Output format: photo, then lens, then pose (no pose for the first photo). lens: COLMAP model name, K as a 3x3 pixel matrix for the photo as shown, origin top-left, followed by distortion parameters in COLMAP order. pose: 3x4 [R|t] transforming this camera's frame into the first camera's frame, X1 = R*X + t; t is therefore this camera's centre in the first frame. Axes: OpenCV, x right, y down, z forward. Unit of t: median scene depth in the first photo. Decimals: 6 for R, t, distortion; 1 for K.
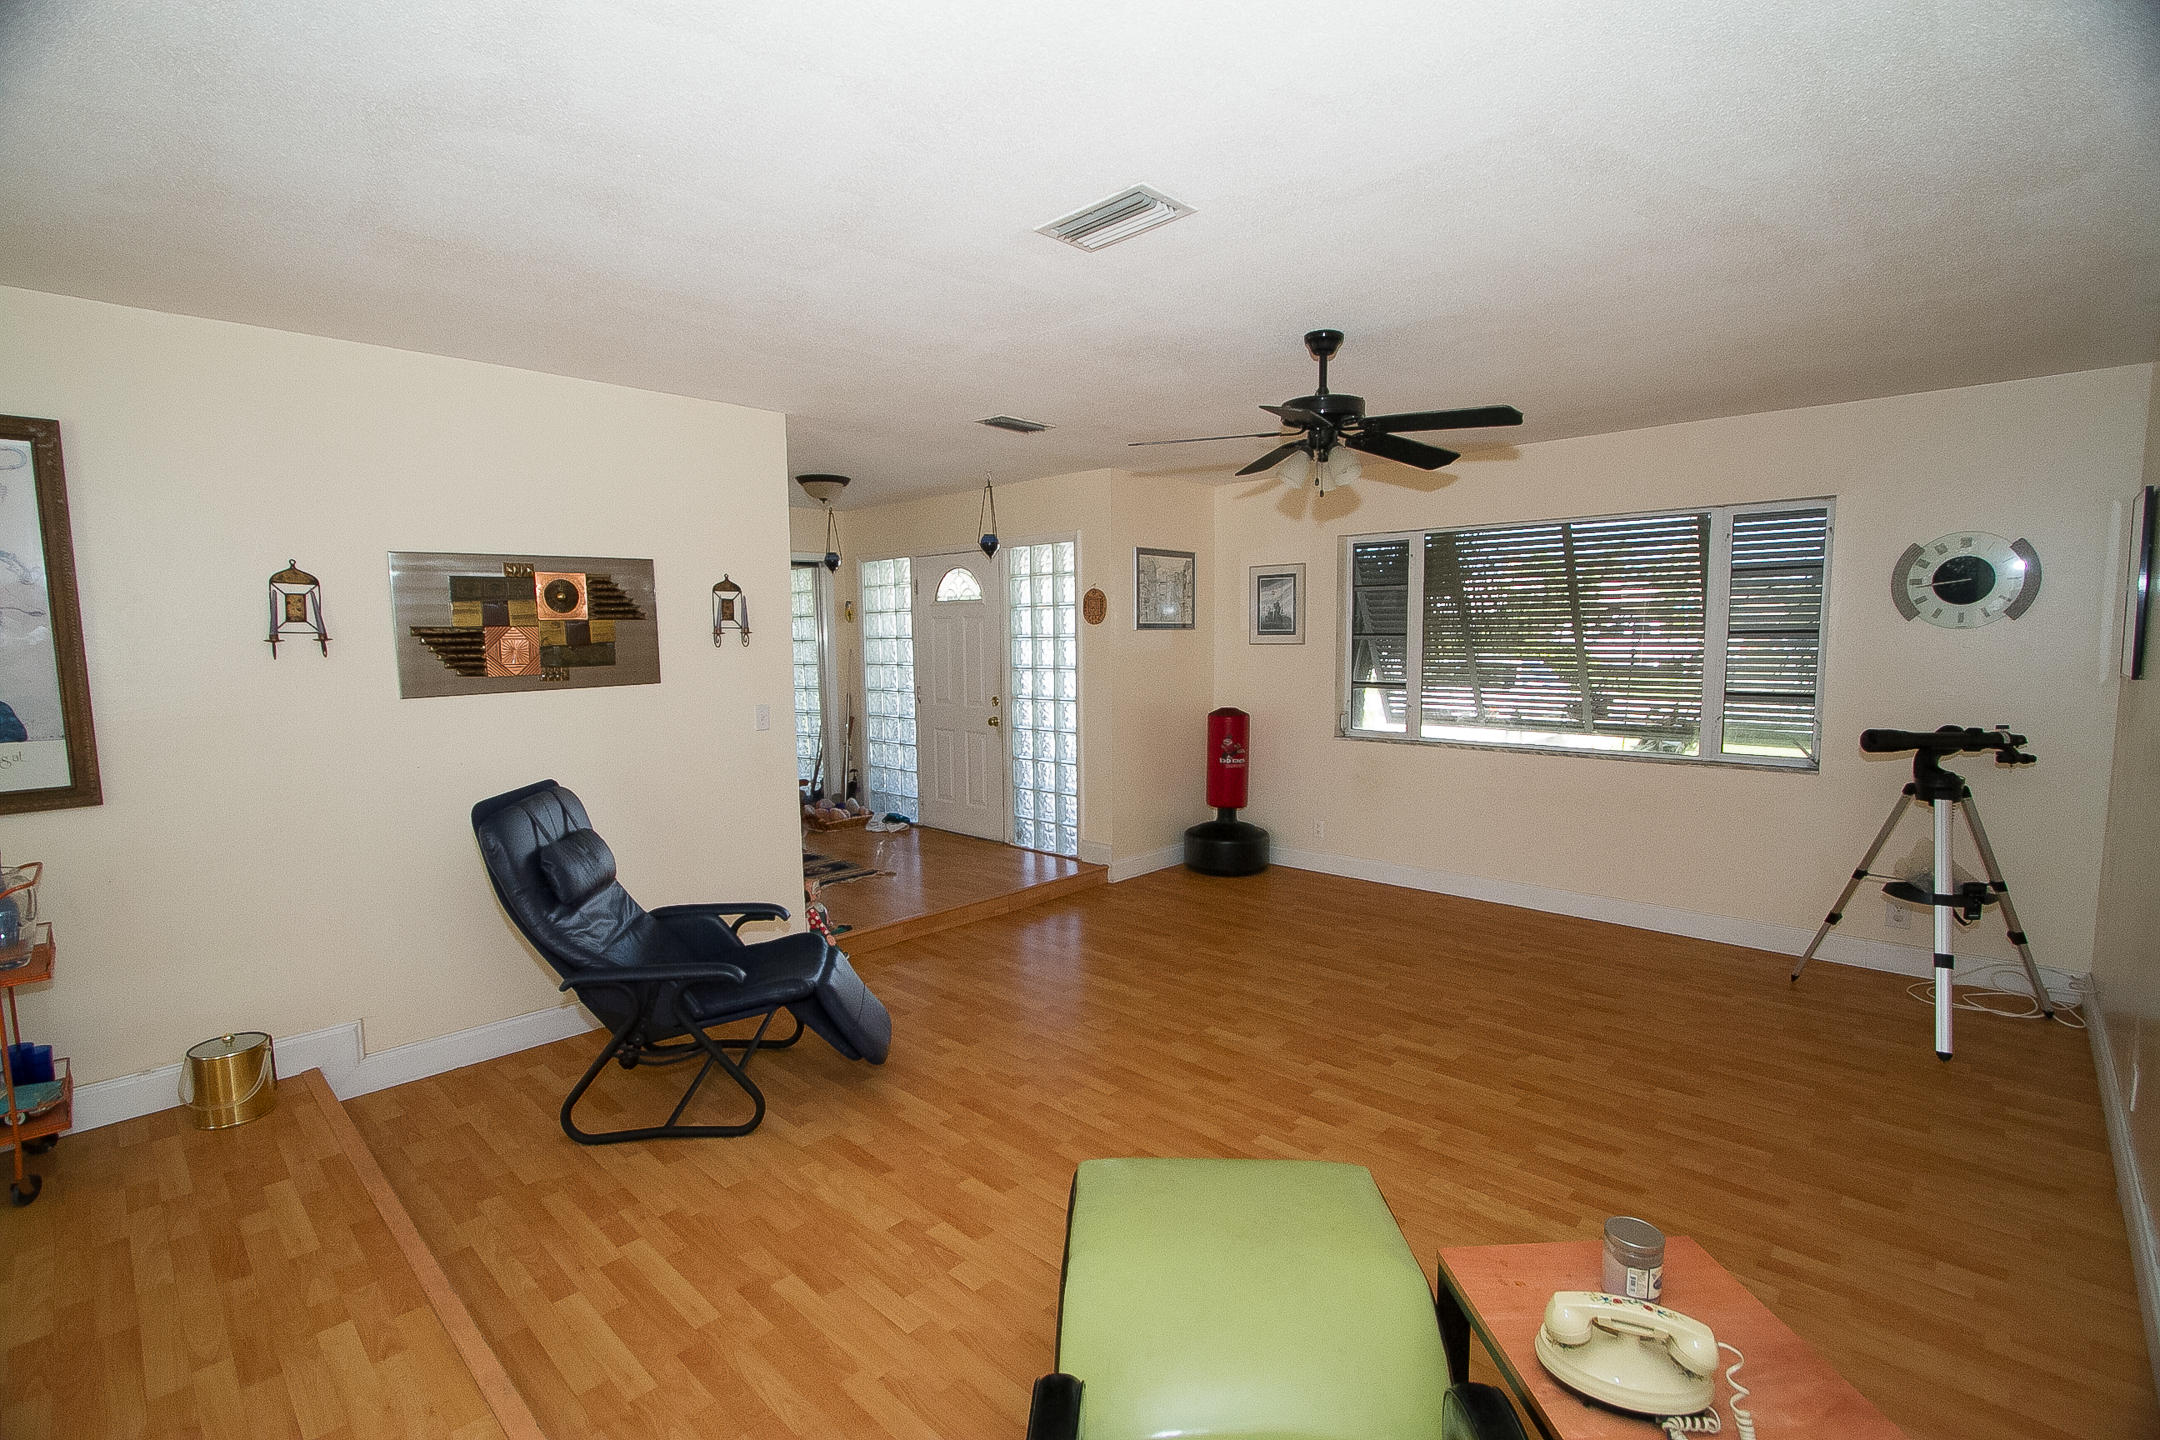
lens RADIAL K [[976.4, 0, 1080.0], [0, 976.4, 720.0], [0, 0, 1]] dist [-0.011335, 0.000206]
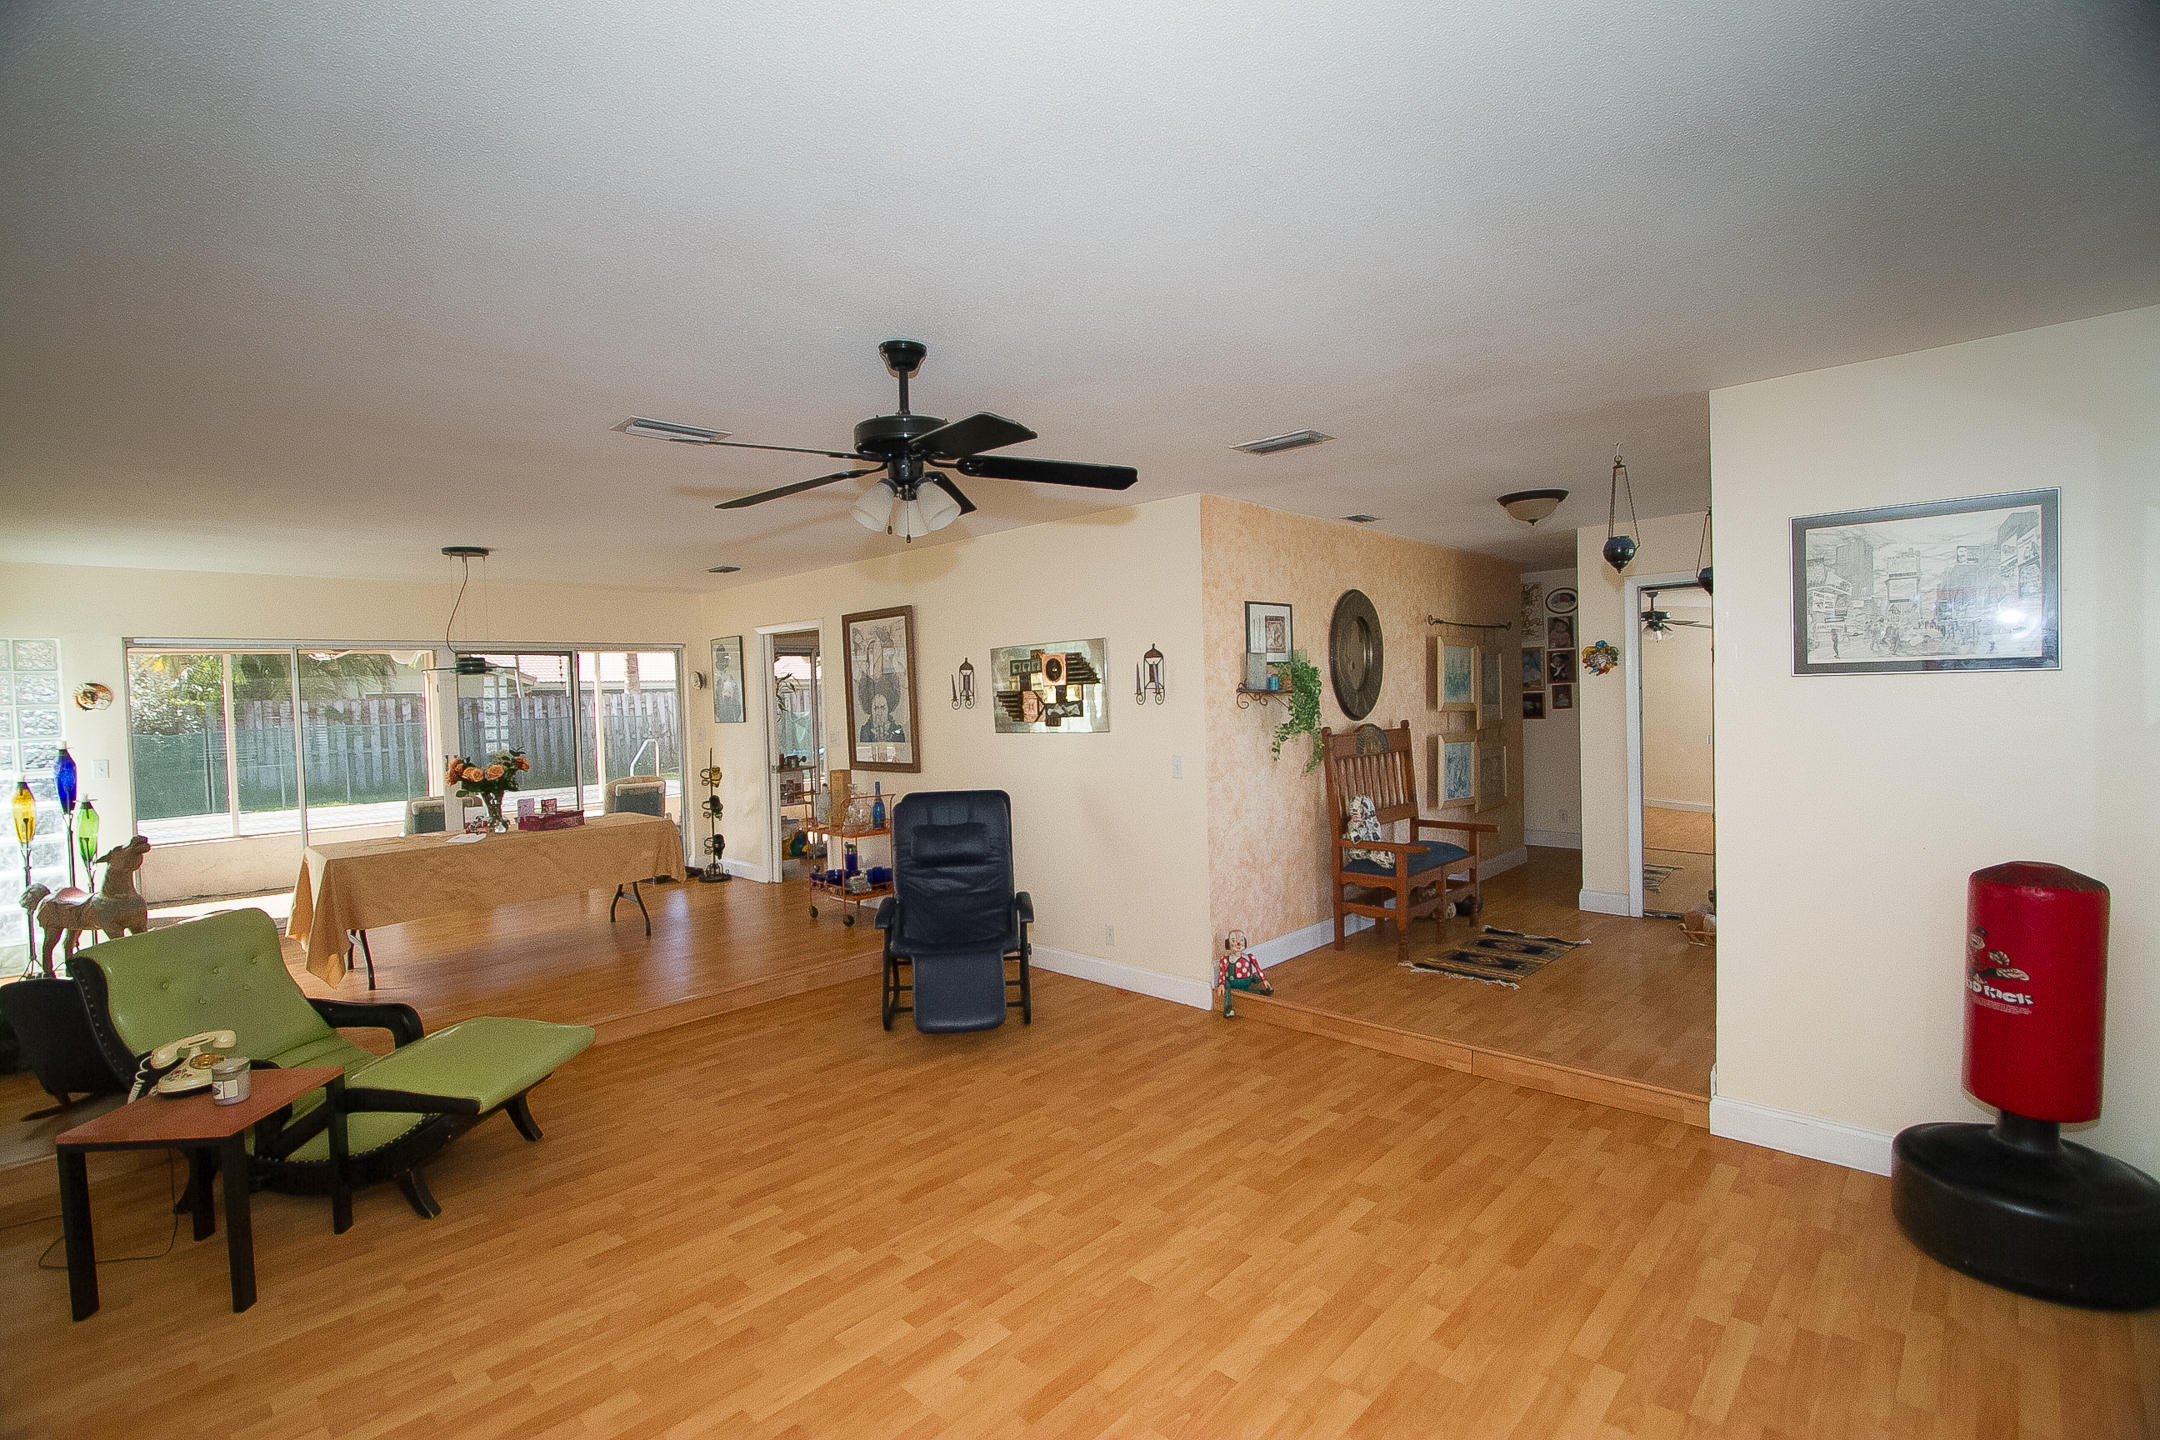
lens RADIAL K [[999.1, 0, 1080.0], [0, 999.1, 720.0], [0, 0, 1]] dist [-0.008522, 0.001116]
pose [[-0.010600, 0.039867, -0.999149, 0.941918], [-0.056302, 0.997596, 0.040402, -0.110342], [0.998357, 0.056683, -0.008330, 1.014245]]
